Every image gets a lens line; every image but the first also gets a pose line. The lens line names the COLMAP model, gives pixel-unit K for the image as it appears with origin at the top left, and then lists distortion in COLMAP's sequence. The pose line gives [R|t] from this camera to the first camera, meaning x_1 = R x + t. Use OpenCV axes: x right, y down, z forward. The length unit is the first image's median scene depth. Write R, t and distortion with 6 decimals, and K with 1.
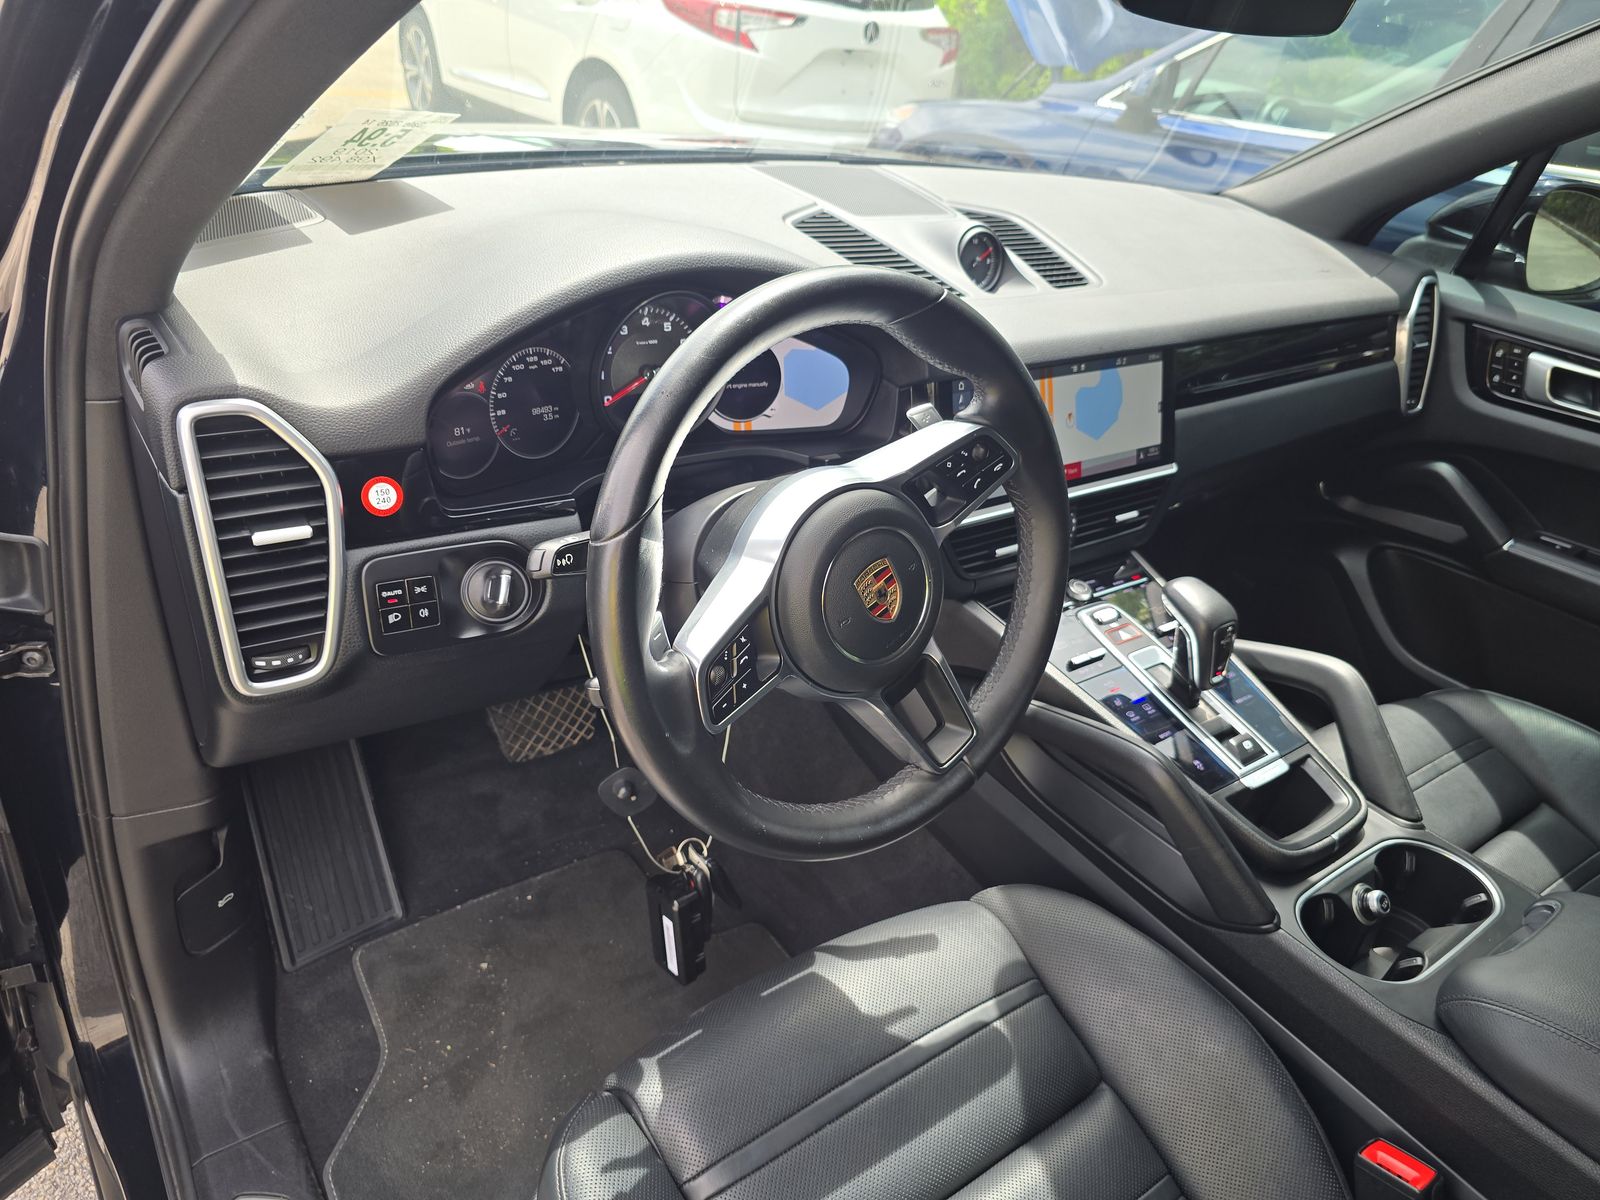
lens RADIAL K [[1052.3, 0, 800.0], [0, 1052.3, 600.0], [0, 0, 1]] dist [0.013220, -0.003414]
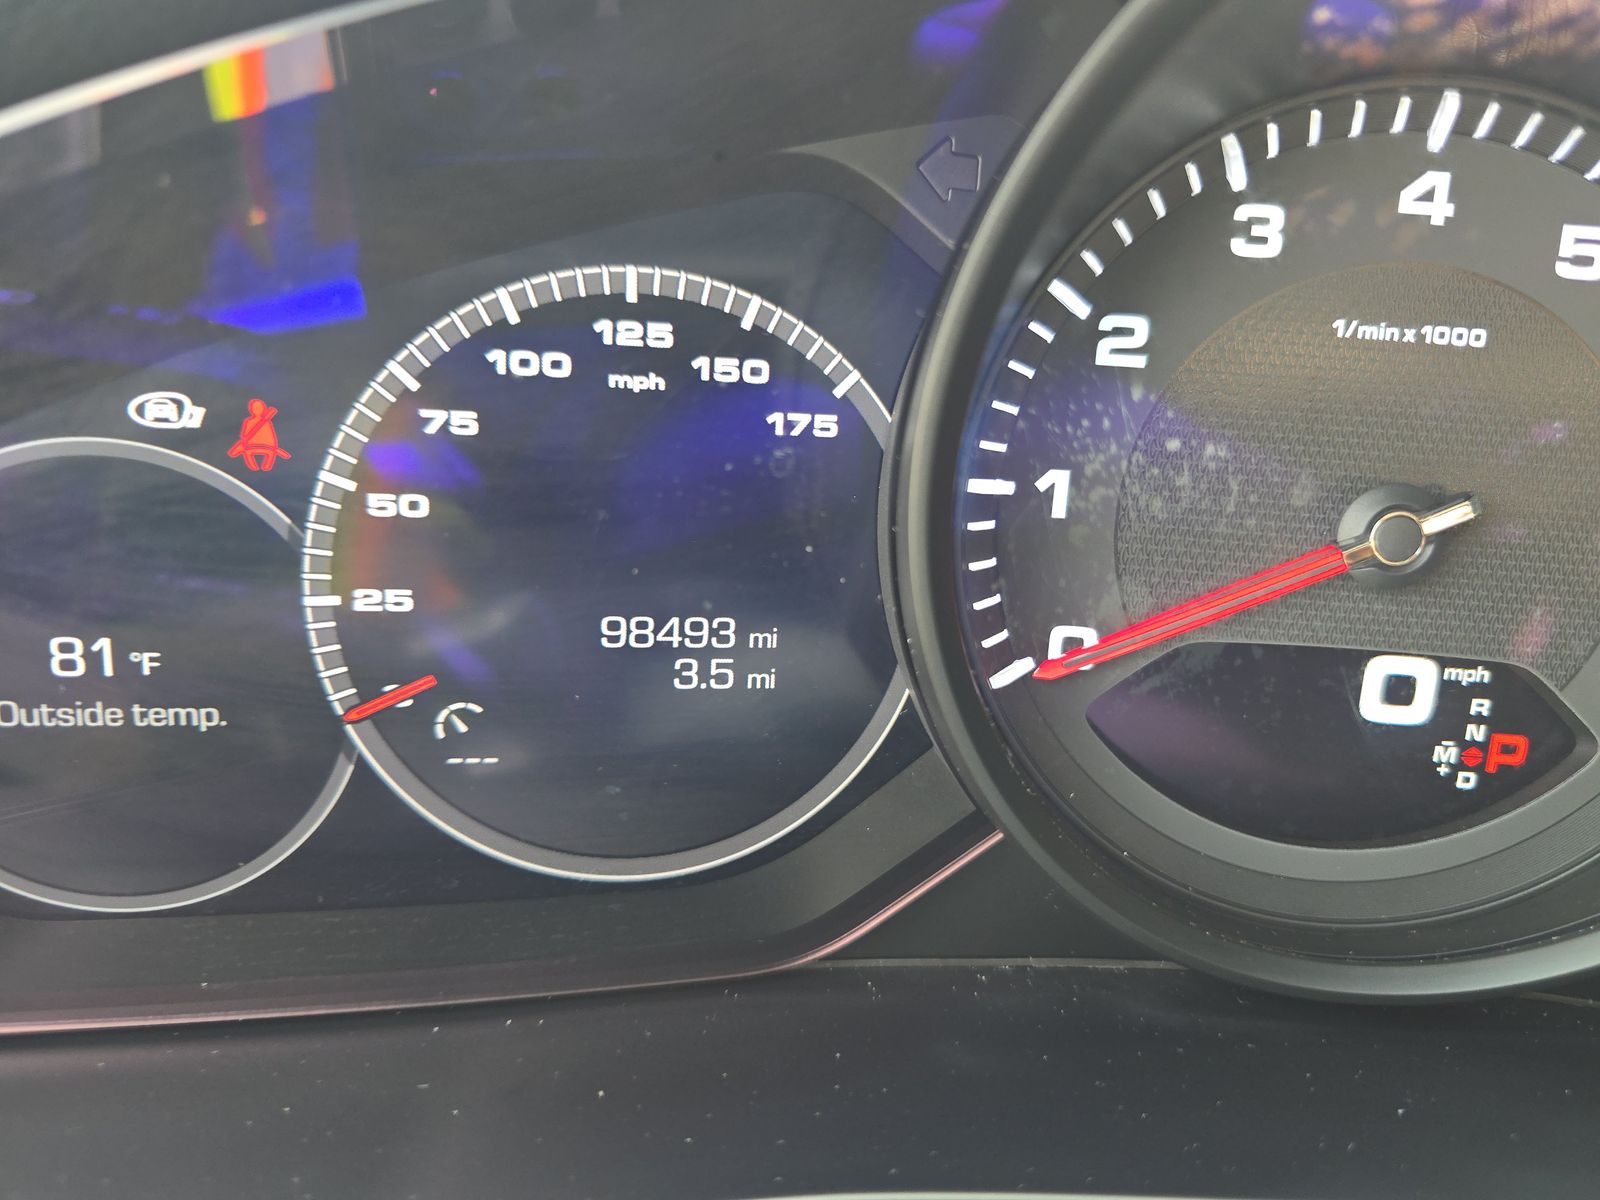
lens RADIAL K [[1087.0, 0, 800.0], [0, 1087.0, 600.0], [0, 0, 1]] dist [0.016330, -0.024986]
pose [[0.770131, 0.163553, -0.616561, -0.104666], [-0.283322, 0.953702, -0.100904, -0.157906], [0.571512, 0.252395, 0.780814, 0.791453]]
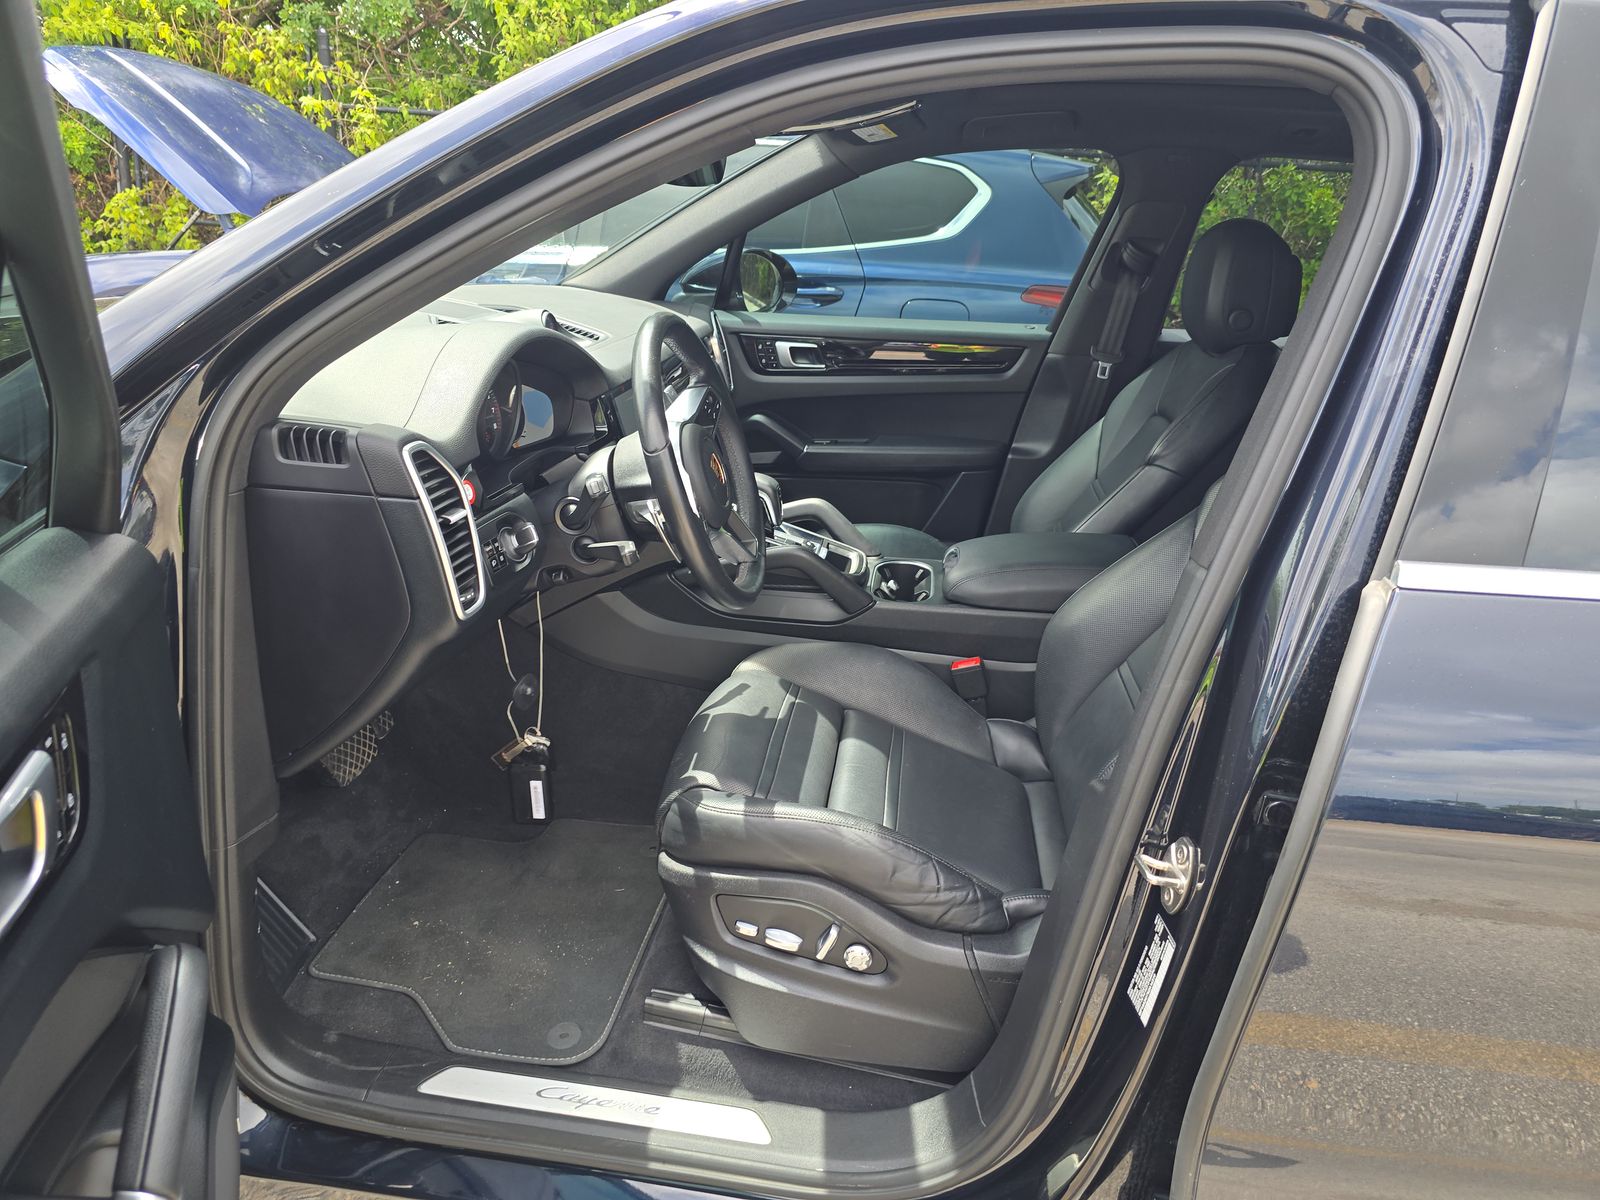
lens RADIAL K [[1052.3, 0, 800.0], [0, 1052.3, 600.0], [0, 0, 1]] dist [0.013220, -0.003414]
pose [[0.679544, -0.322963, 0.658722, -0.932255], [0.384532, 0.921466, 0.055096, 0.131534], [-0.624783, 0.215860, 0.750367, -0.407974]]
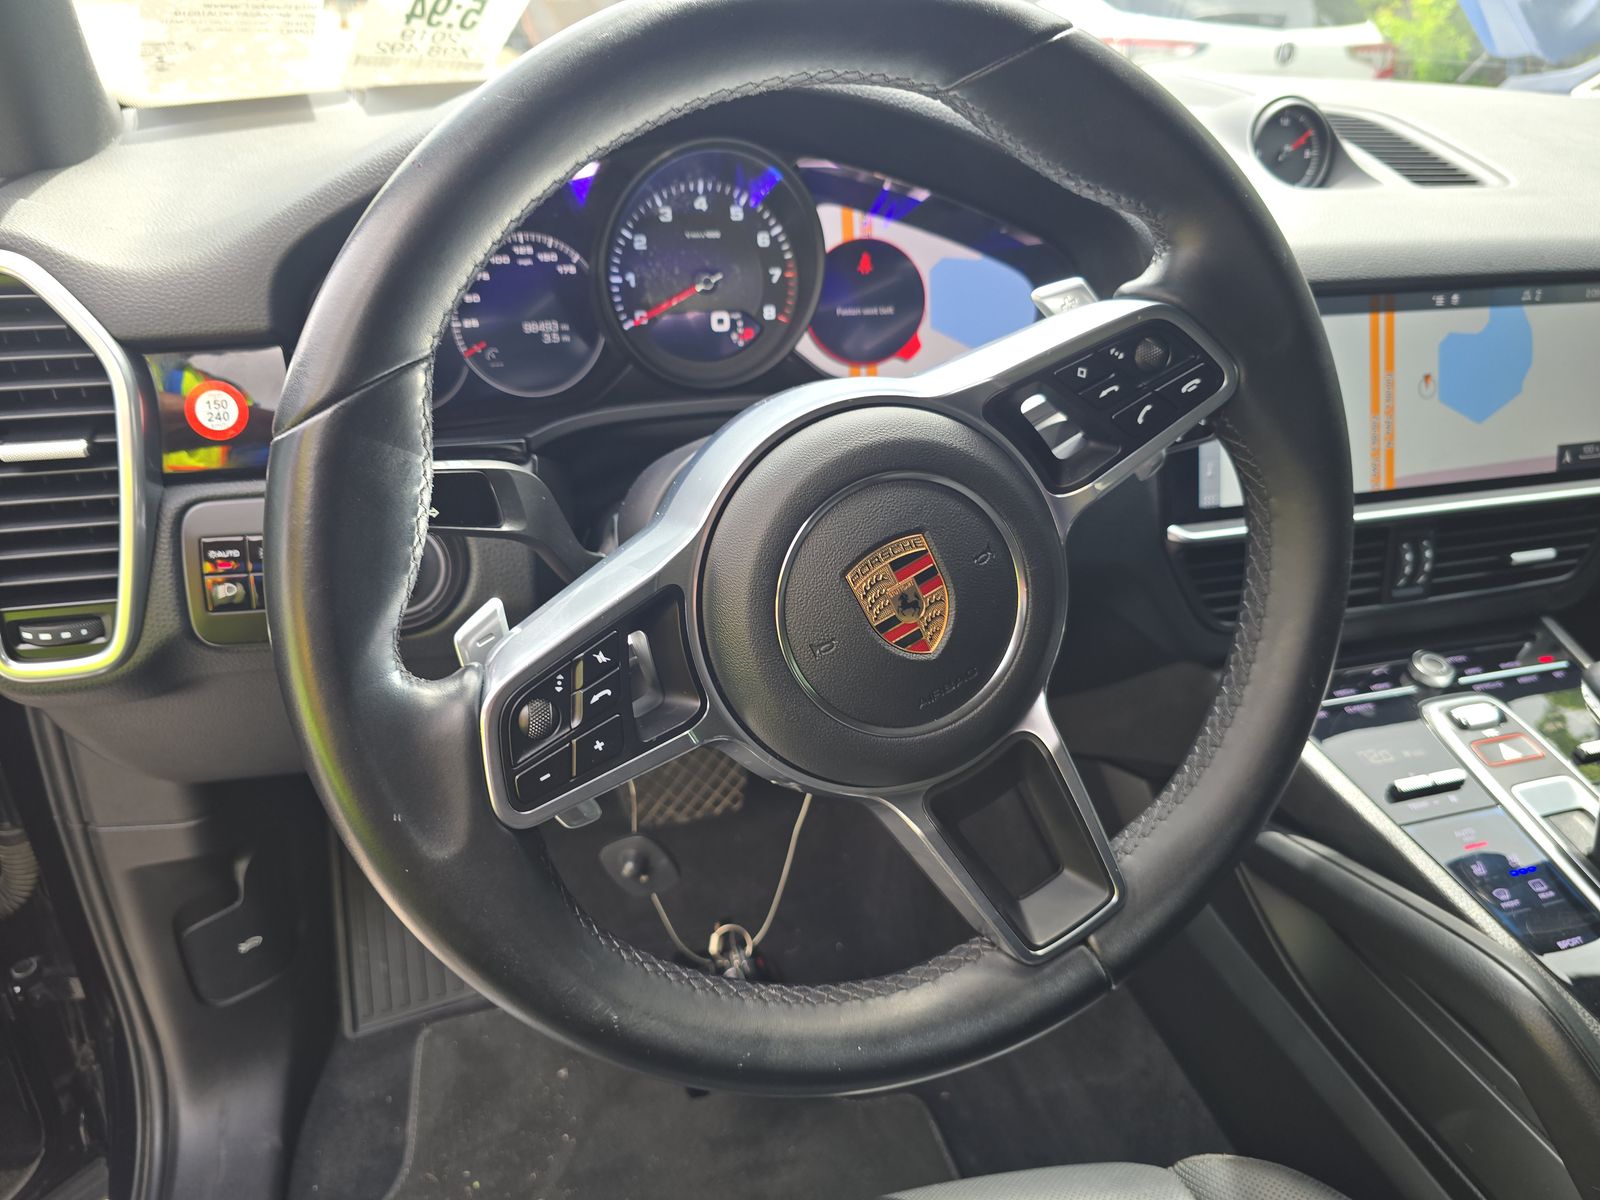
lens RADIAL K [[1087.0, 0, 800.0], [0, 1087.0, 600.0], [0, 0, 1]] dist [0.016330, -0.024986]
pose [[0.942674, 0.070680, -0.326144, 0.151311], [-0.091778, 0.994536, -0.049741, 0.018385], [0.320847, 0.076823, 0.944010, 0.353095]]
